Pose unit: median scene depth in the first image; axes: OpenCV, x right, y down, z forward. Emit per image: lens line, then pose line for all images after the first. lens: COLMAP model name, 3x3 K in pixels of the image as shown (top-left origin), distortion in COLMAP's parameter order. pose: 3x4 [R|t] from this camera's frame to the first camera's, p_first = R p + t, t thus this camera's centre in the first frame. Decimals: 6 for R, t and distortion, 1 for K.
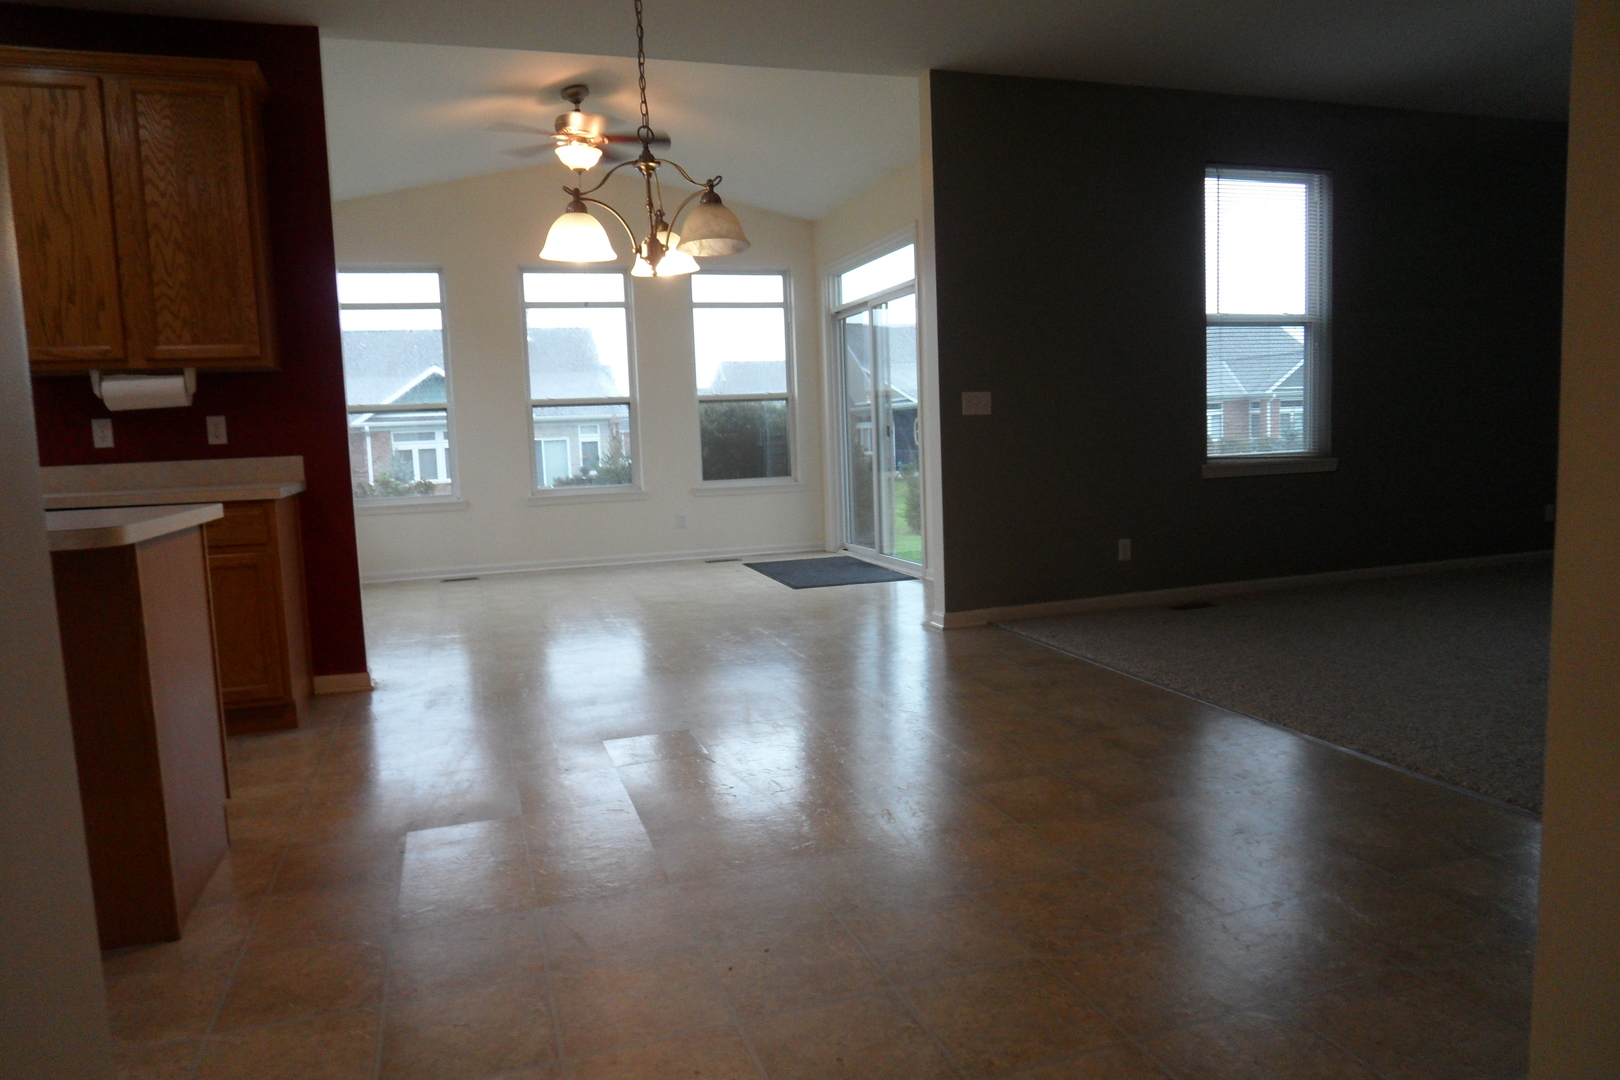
lens RADIAL K [[1040.6, 0, 801.8], [0, 1040.6, 539.6], [0, 0, 1]] dist [-0.039246, 0.000377]
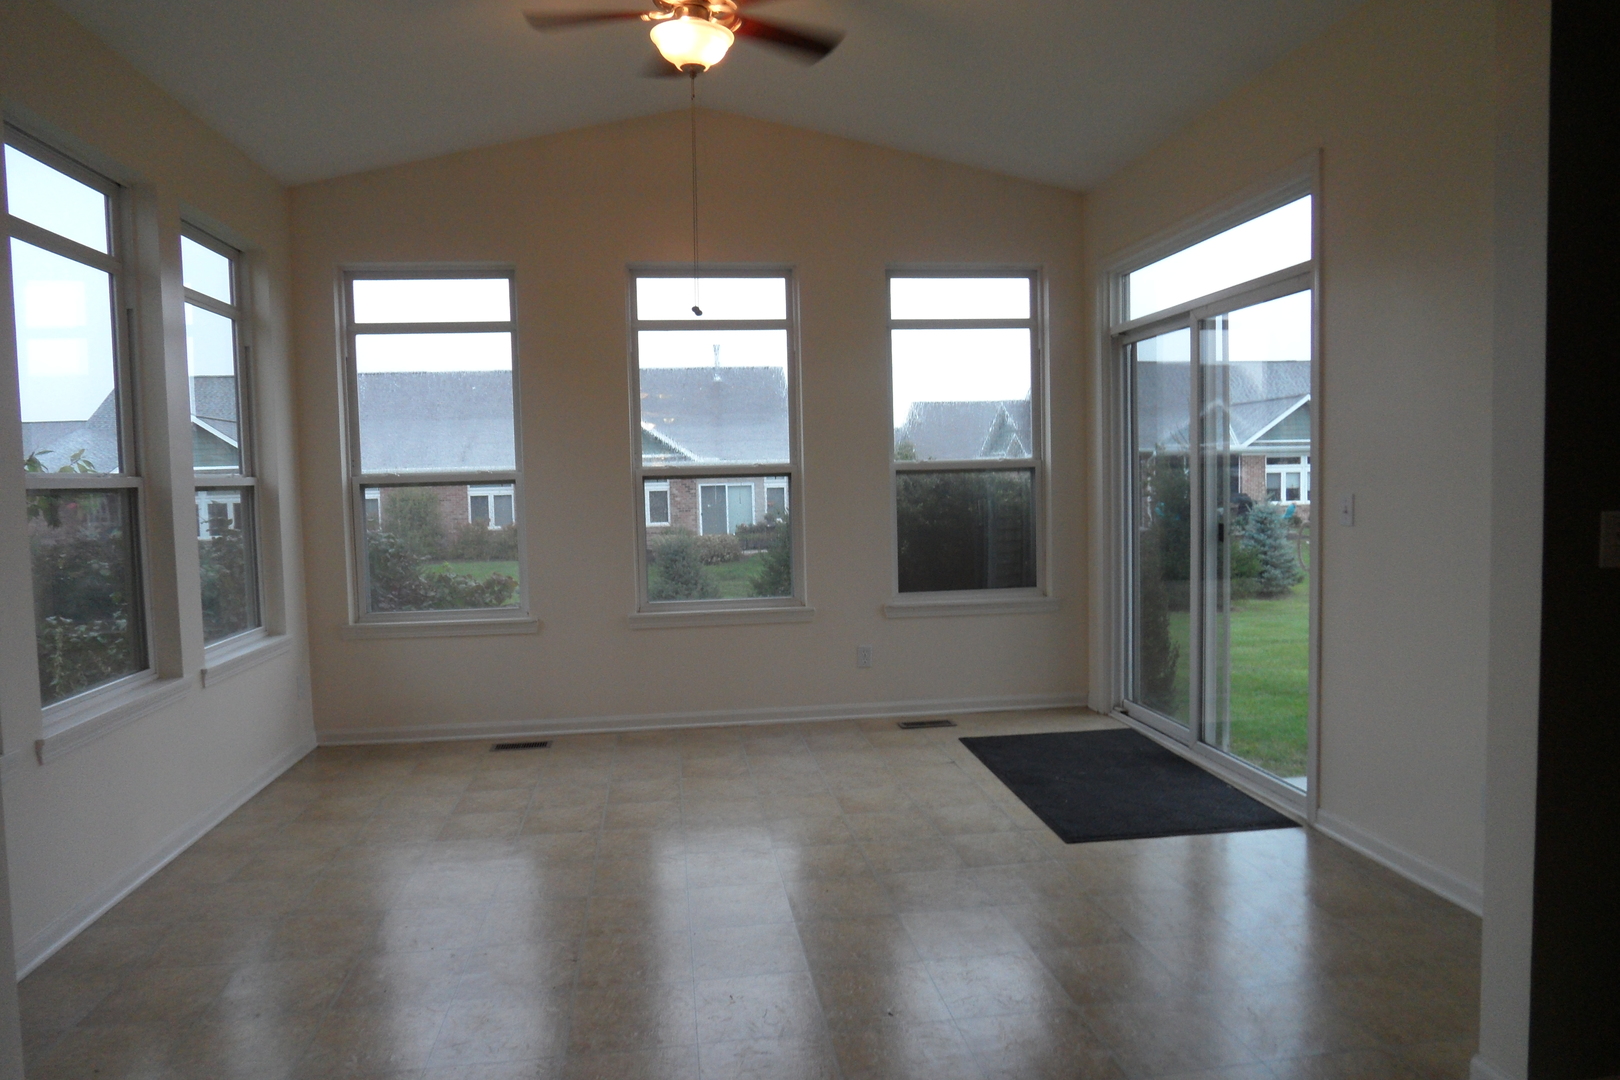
lens RADIAL K [[1040.6, 0, 801.8], [0, 1040.6, 539.6], [0, 0, 1]] dist [-0.039246, 0.000377]
pose [[0.983277, 0.024654, -0.180440, -0.038798], [-0.031628, 0.998856, -0.035871, -0.066028], [0.179349, 0.040978, 0.982932, 0.355808]]
